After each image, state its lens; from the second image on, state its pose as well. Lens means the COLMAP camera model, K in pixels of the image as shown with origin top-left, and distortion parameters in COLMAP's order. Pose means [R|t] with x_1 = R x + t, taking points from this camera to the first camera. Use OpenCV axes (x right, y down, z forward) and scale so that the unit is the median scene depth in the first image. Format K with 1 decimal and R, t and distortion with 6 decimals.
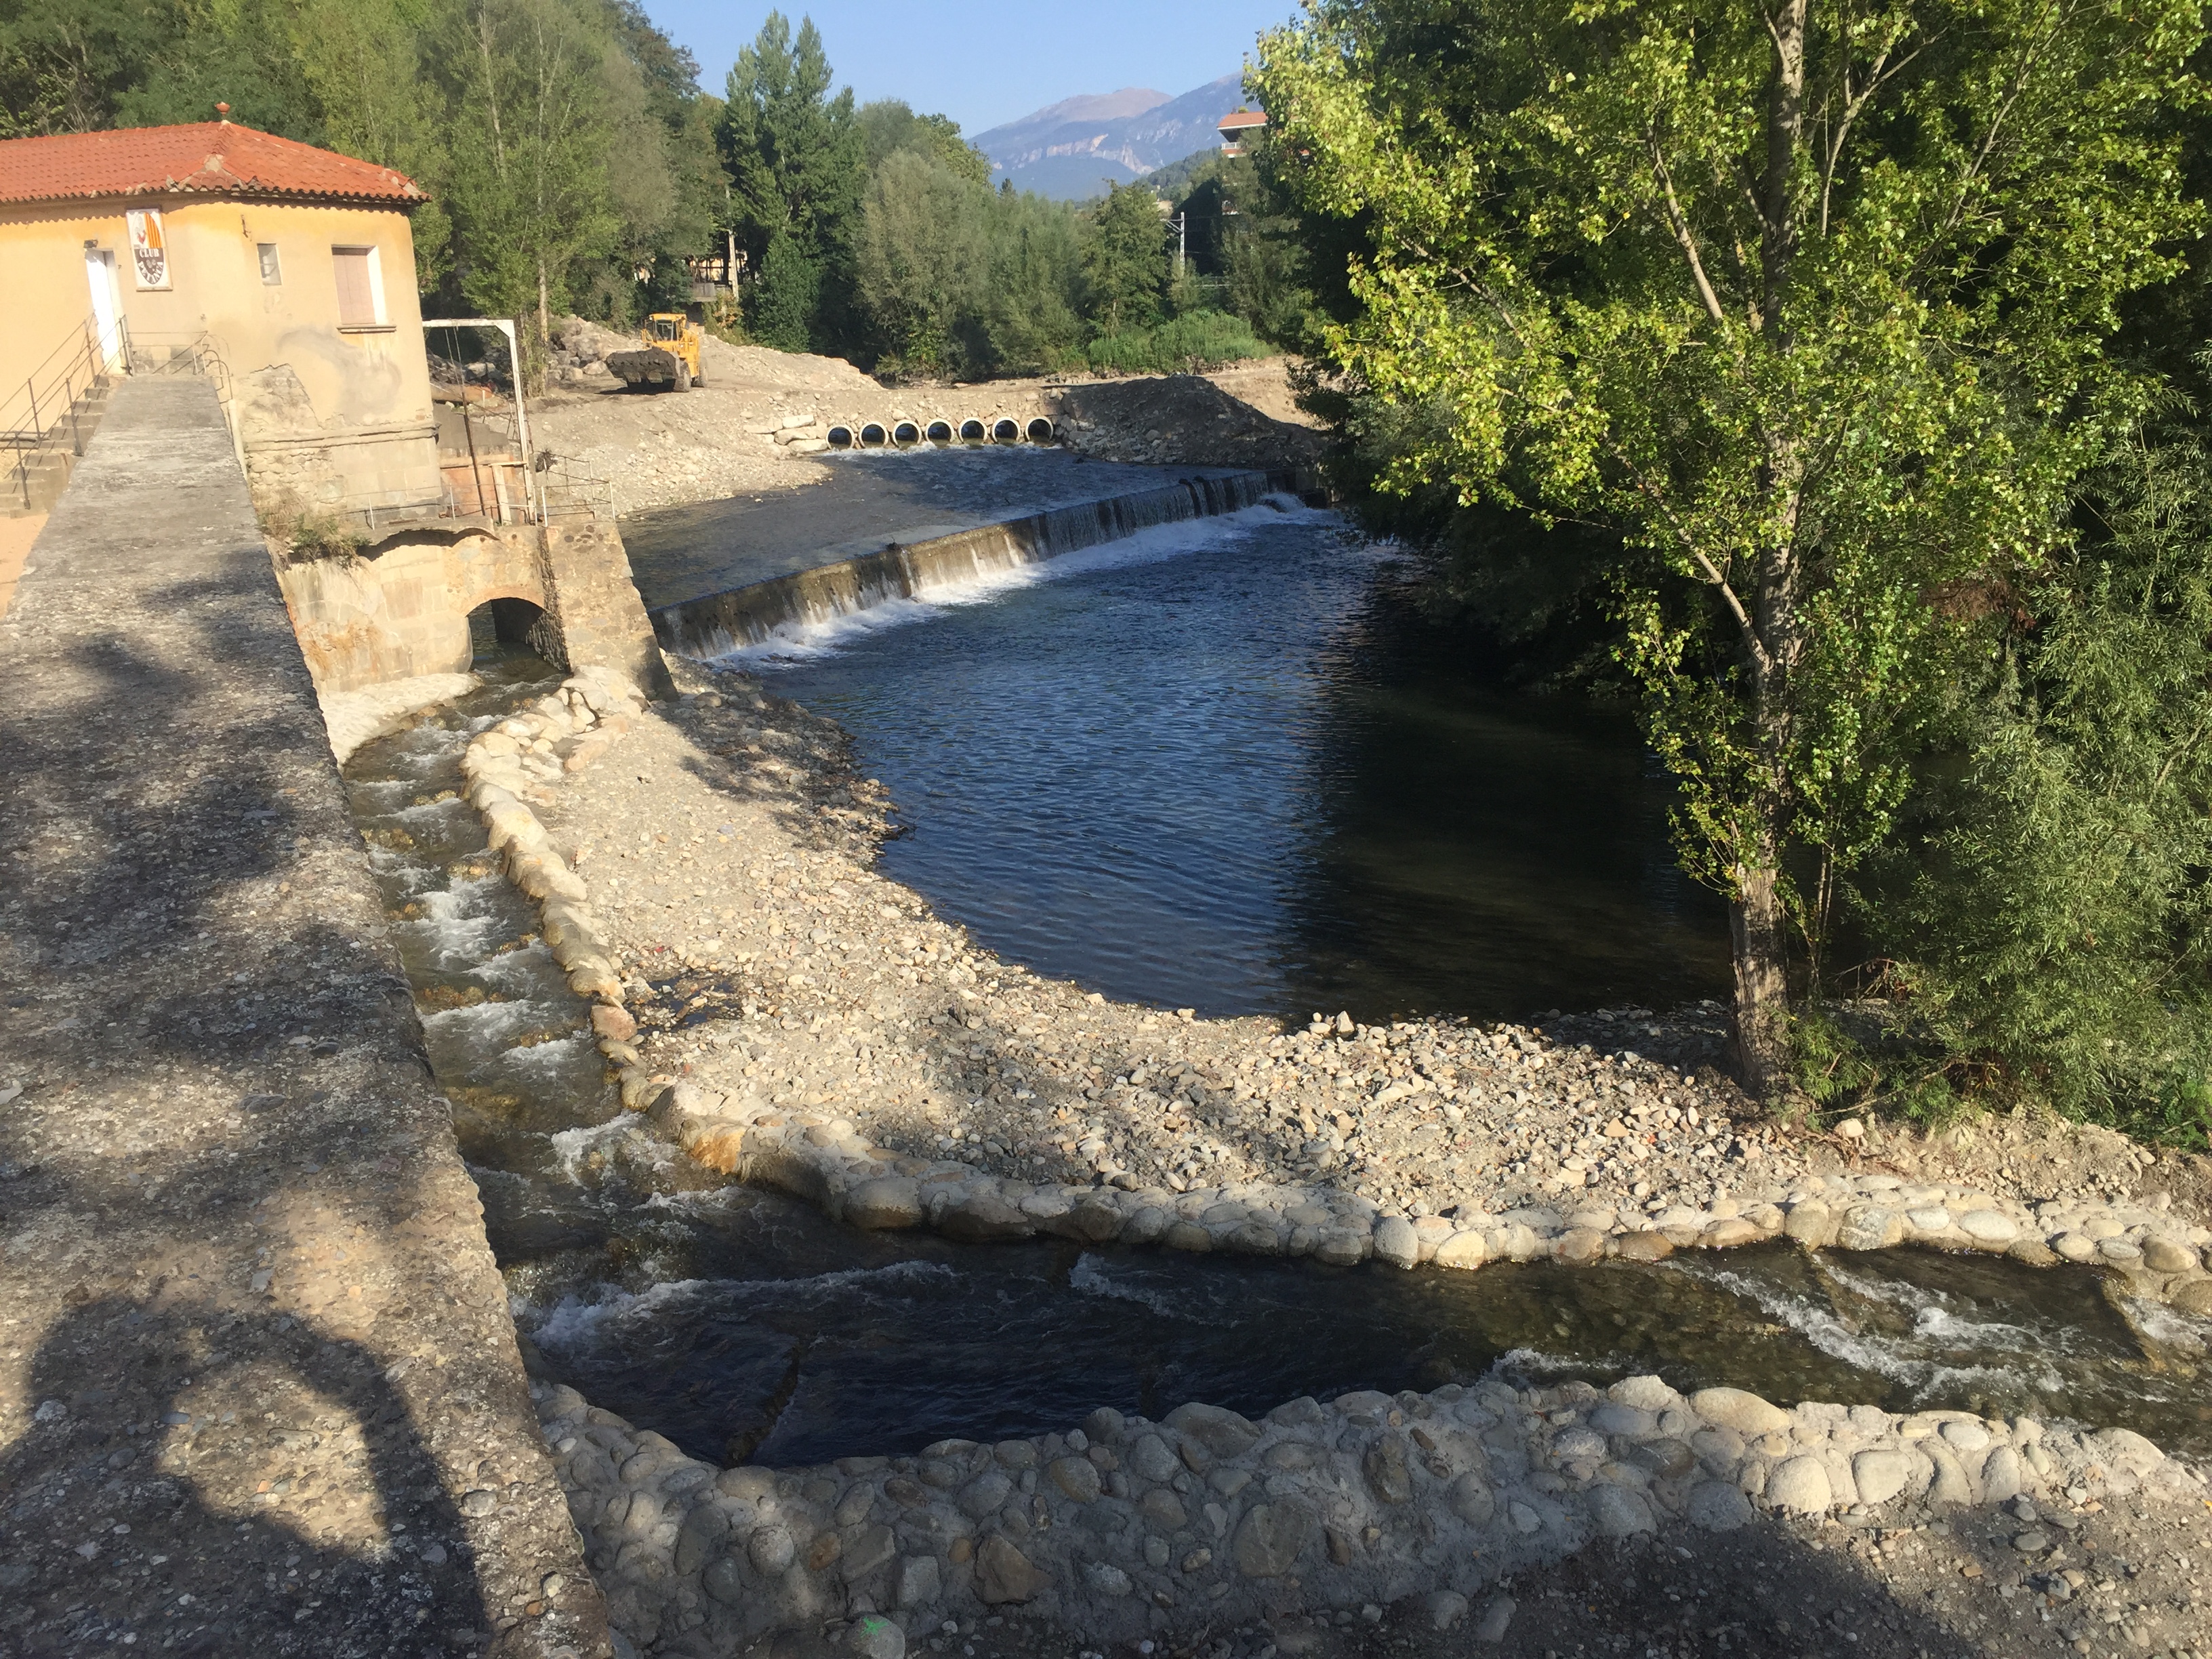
lens RADIAL K [[1826.7, 0, 1101.9], [0, 1826.7, 829.9], [0, 0, 1]] dist [-0.001329, -0.033623]
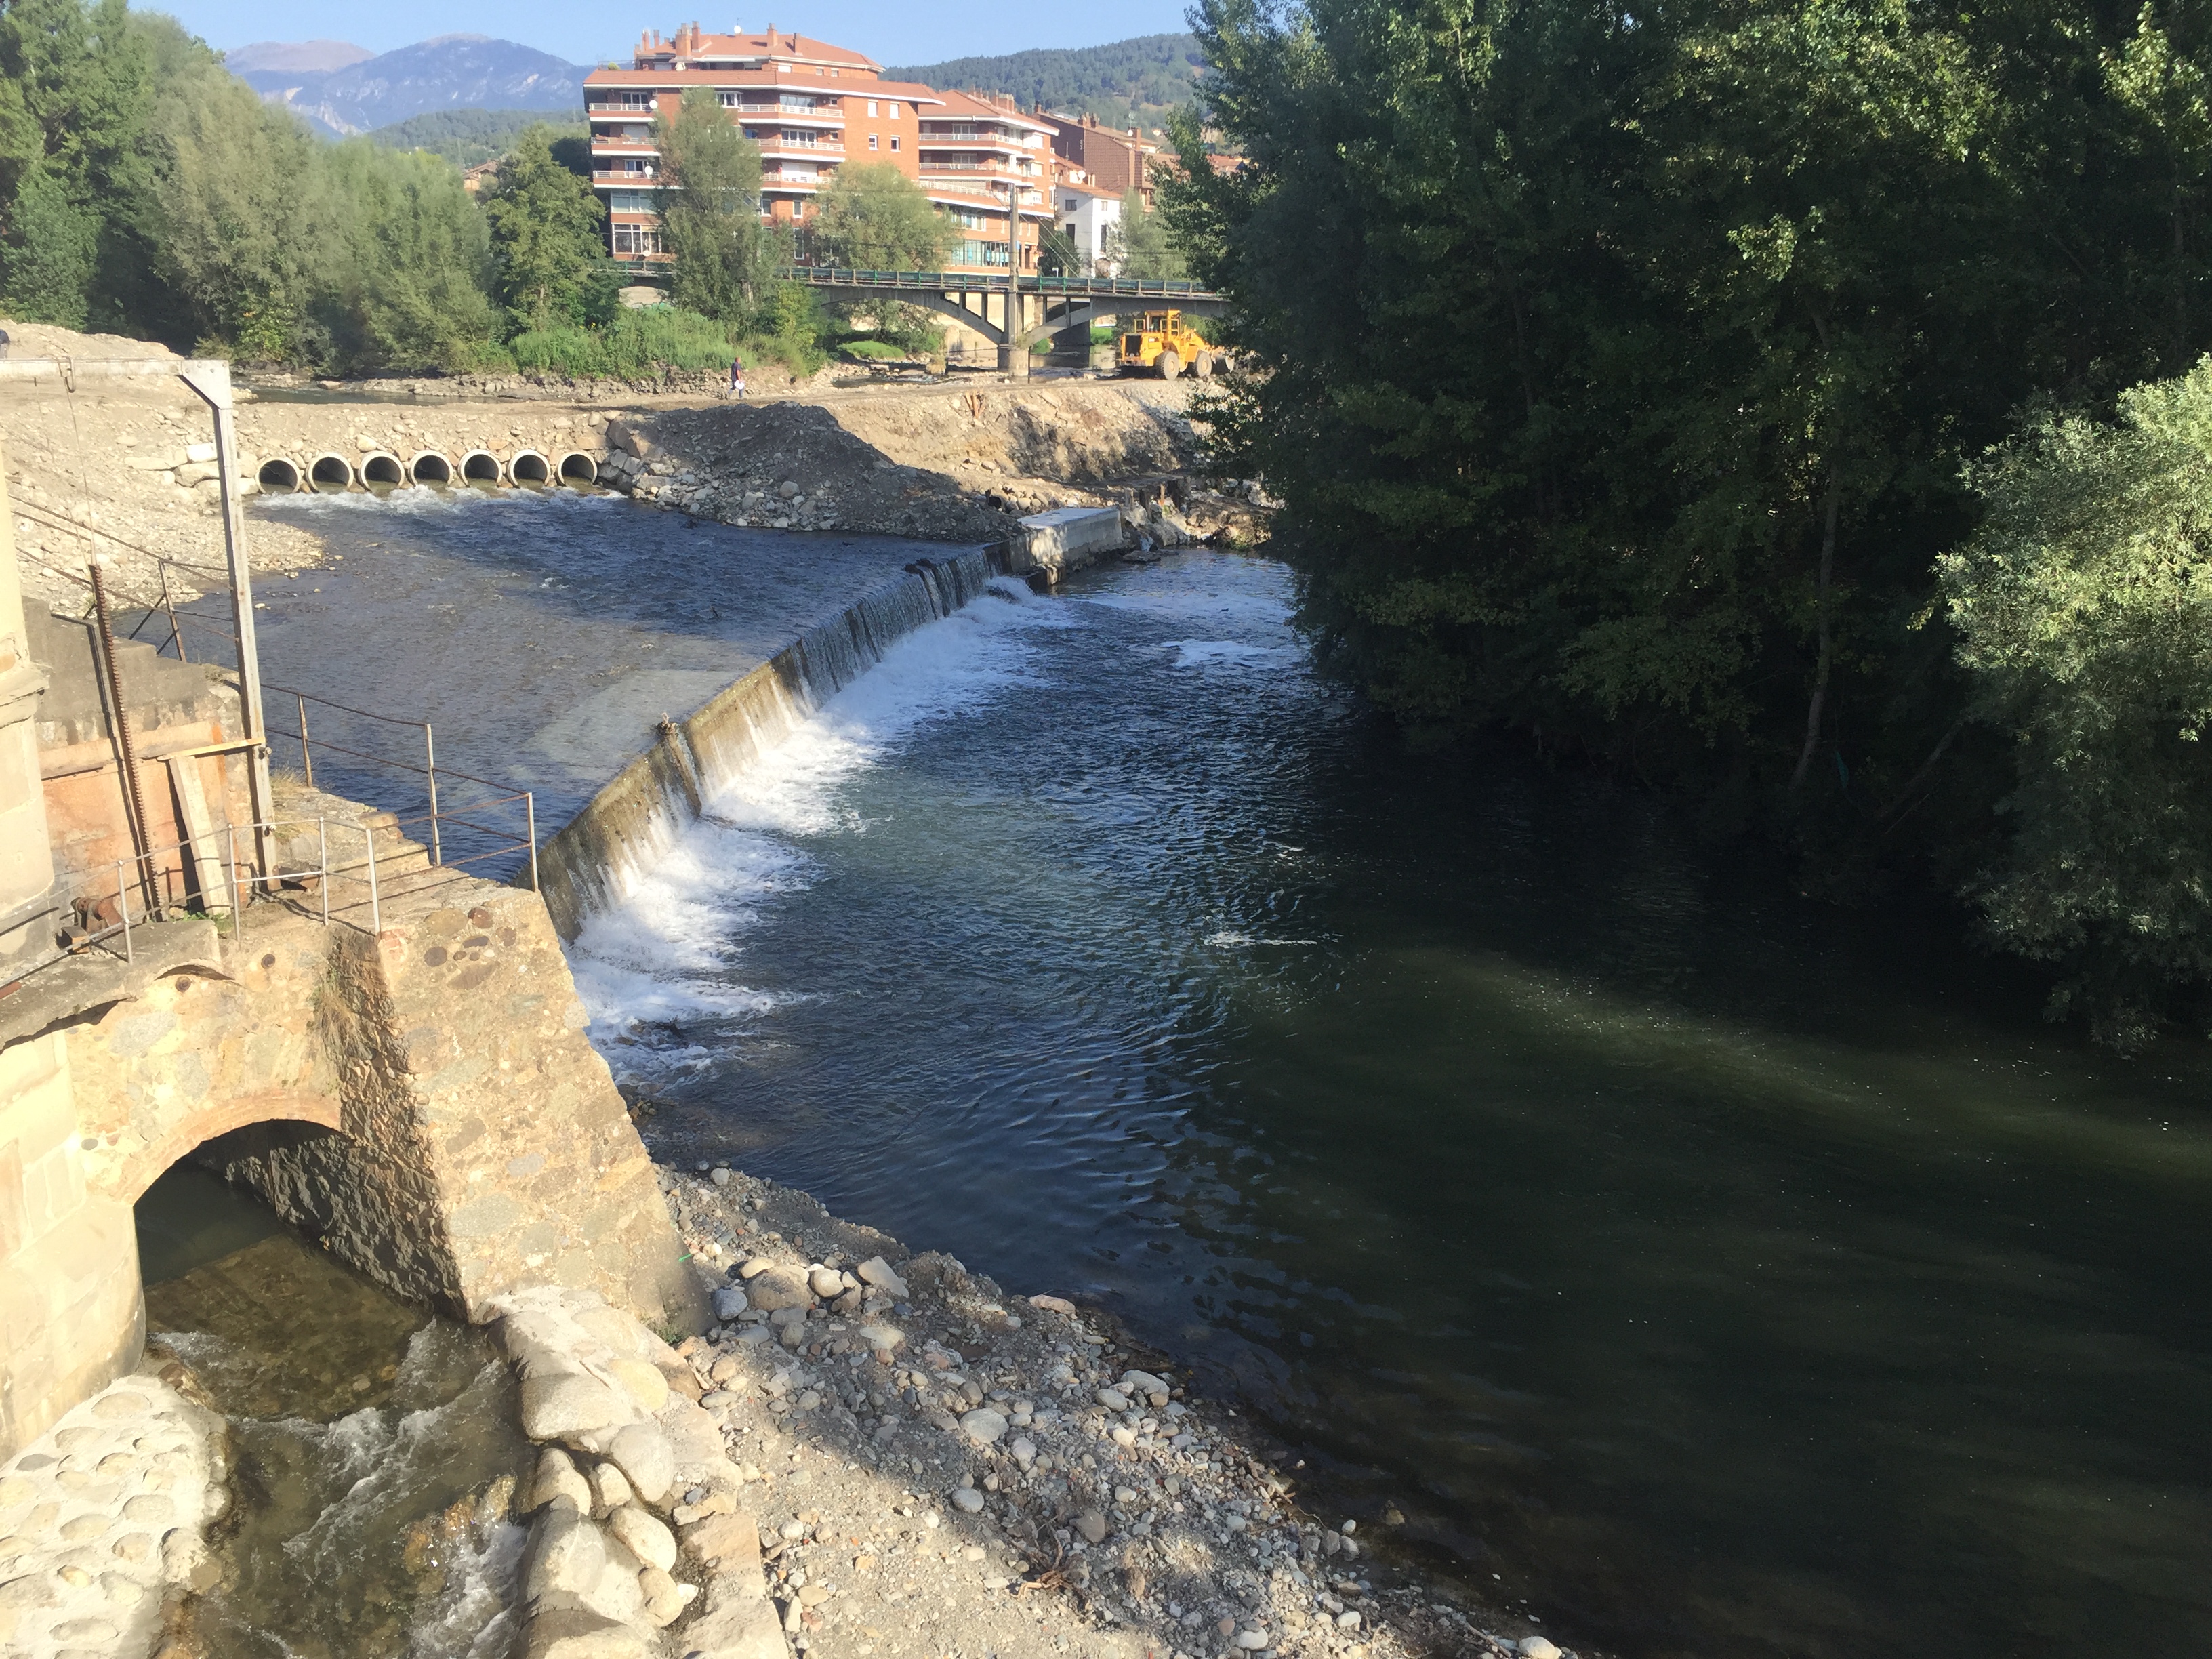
lens RADIAL K [[1826.7, 0, 1113.5], [0, 1826.7, 826.7], [0, 0, 1]] dist [-0.001329, -0.033623]
pose [[0.918605, -0.056115, 0.391172, -0.089876], [0.054883, 0.998390, 0.014338, -0.053322], [-0.391346, 0.008298, 0.920206, 0.177219]]
